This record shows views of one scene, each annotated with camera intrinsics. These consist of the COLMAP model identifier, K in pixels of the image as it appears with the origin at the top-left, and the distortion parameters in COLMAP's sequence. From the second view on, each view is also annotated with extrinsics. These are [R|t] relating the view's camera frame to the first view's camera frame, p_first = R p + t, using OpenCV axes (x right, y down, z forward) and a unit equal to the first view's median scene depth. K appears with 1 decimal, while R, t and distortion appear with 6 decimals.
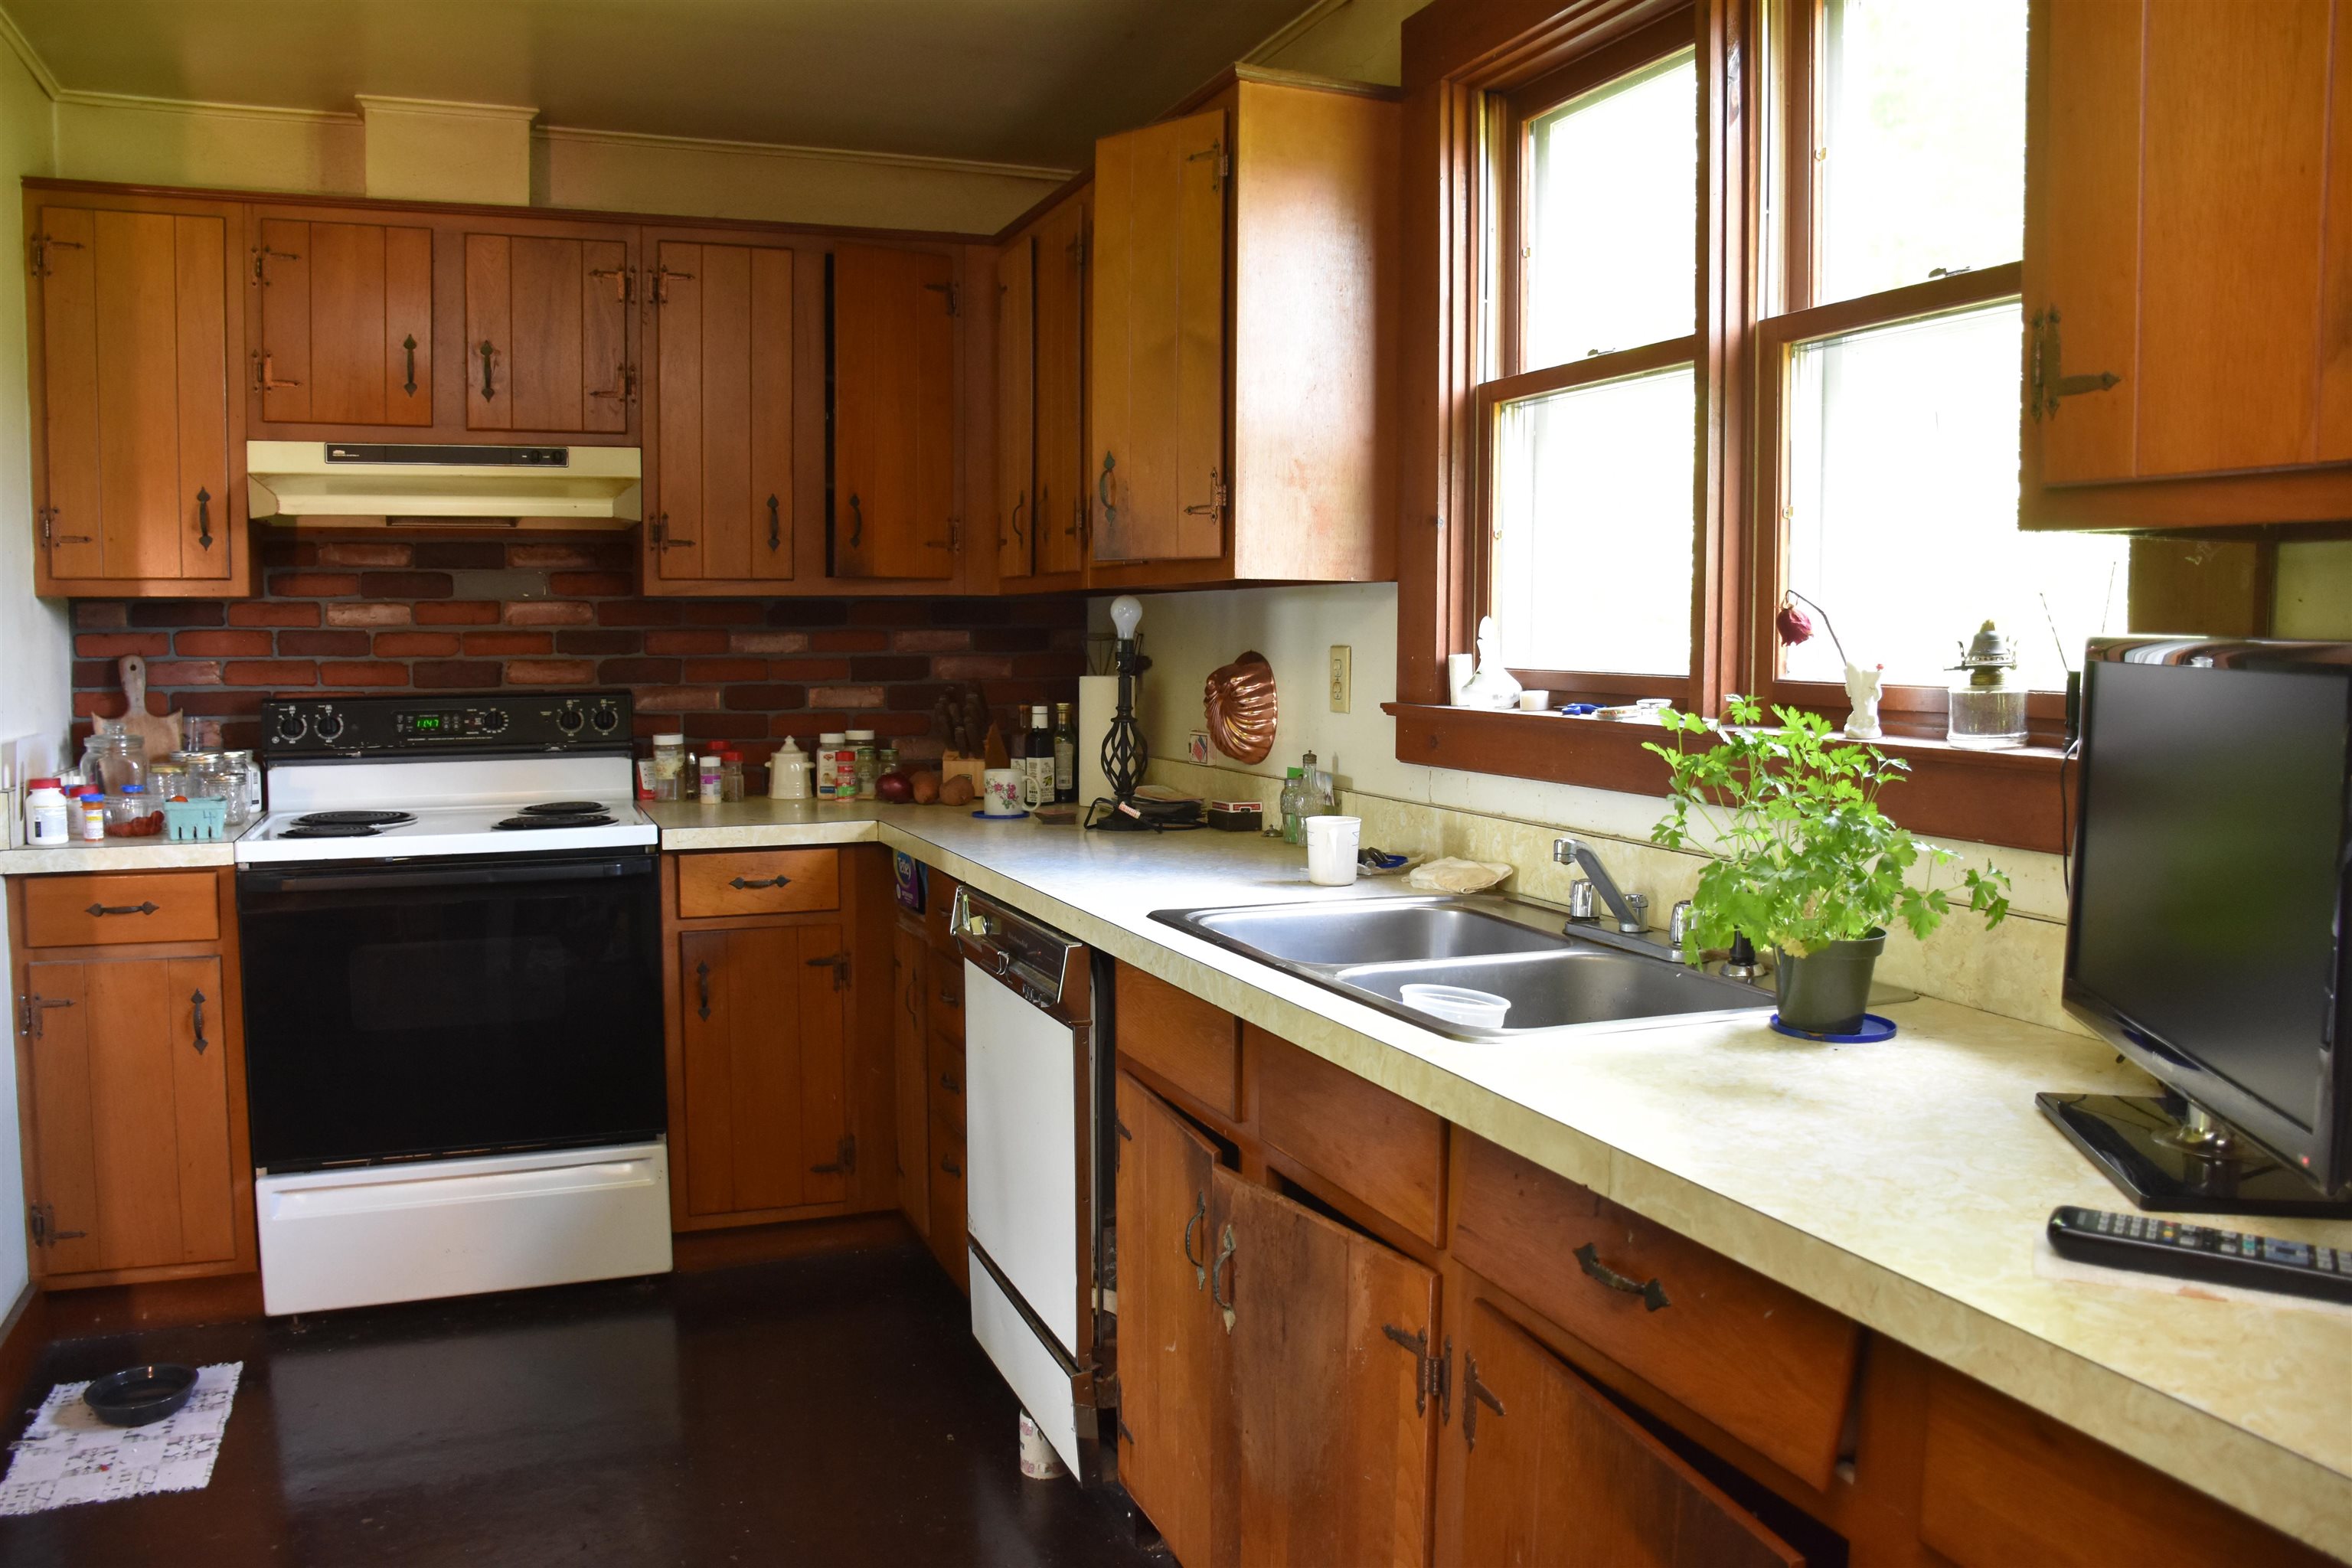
lens RADIAL K [[1819.0, 0, 1177.4], [0, 1819.0, 779.8], [0, 0, 1]] dist [-0.151199, 0.104983]
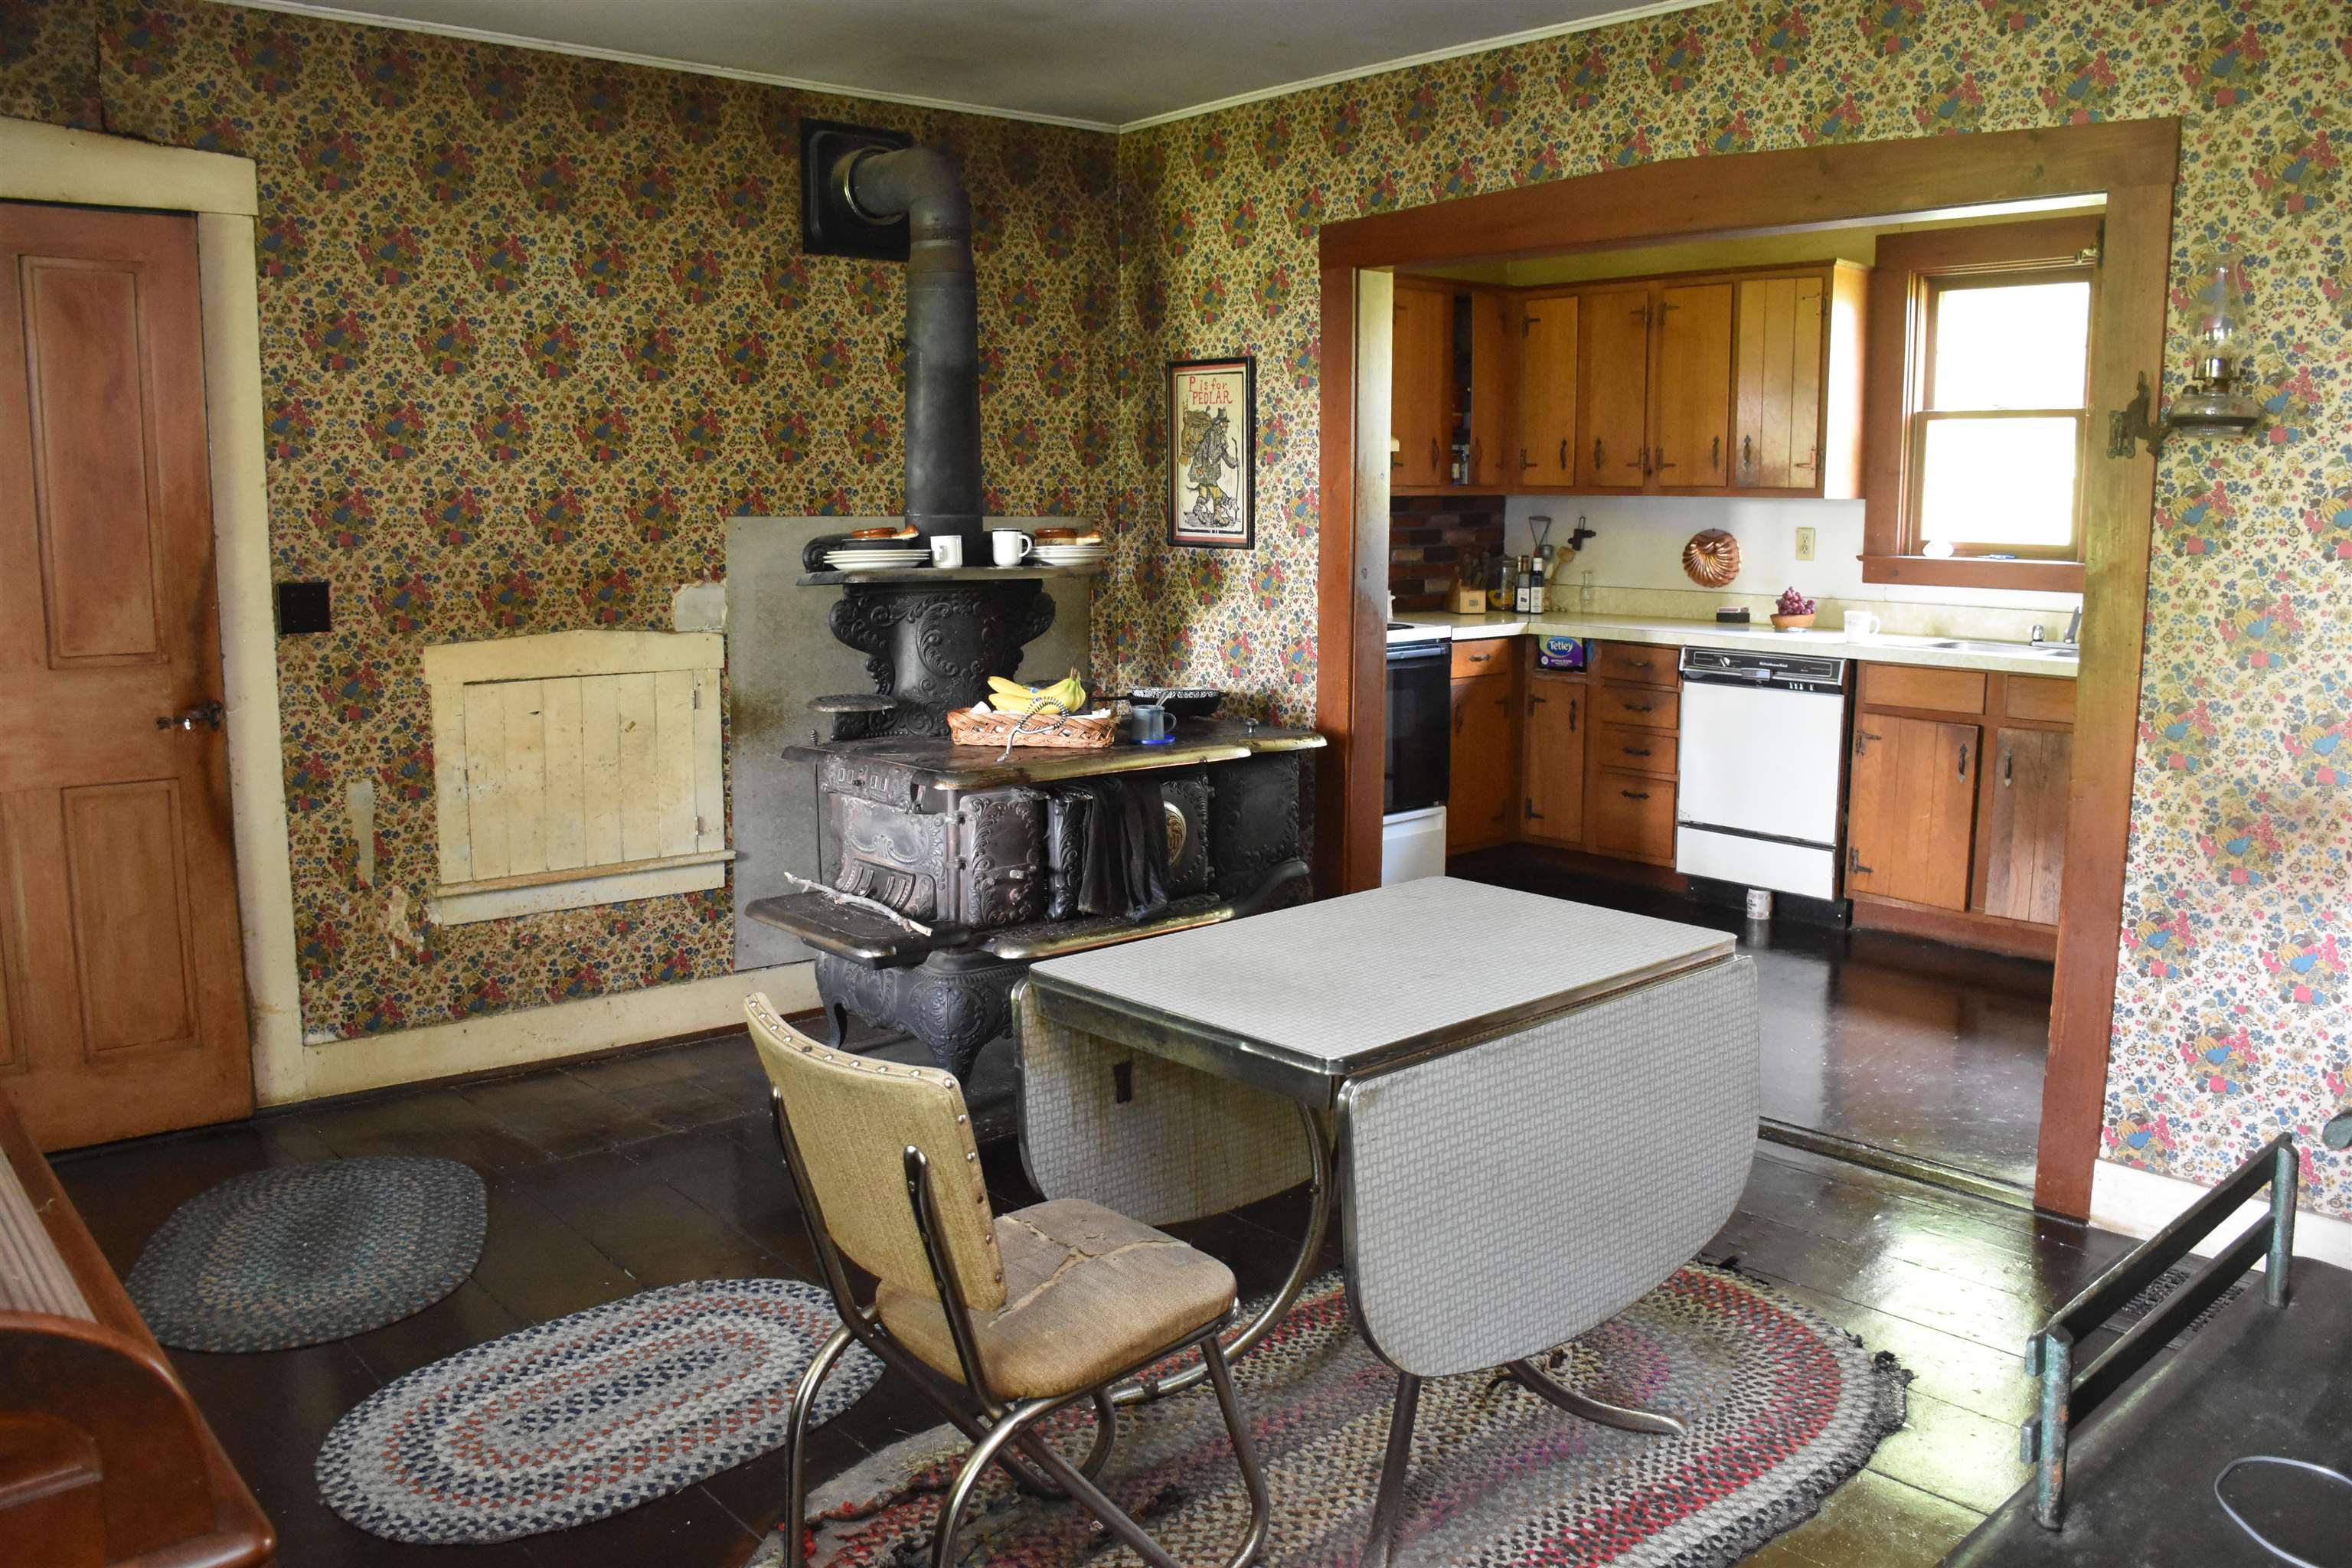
lens RADIAL K [[1819.0, 0, 1177.4], [0, 1819.0, 779.8], [0, 0, 1]] dist [-0.151199, 0.104983]
pose [[0.938919, -0.054497, 0.339797, -1.207745], [0.029641, 0.996519, 0.077920, 0.030801], [-0.342860, -0.063089, 0.937265, -0.629599]]
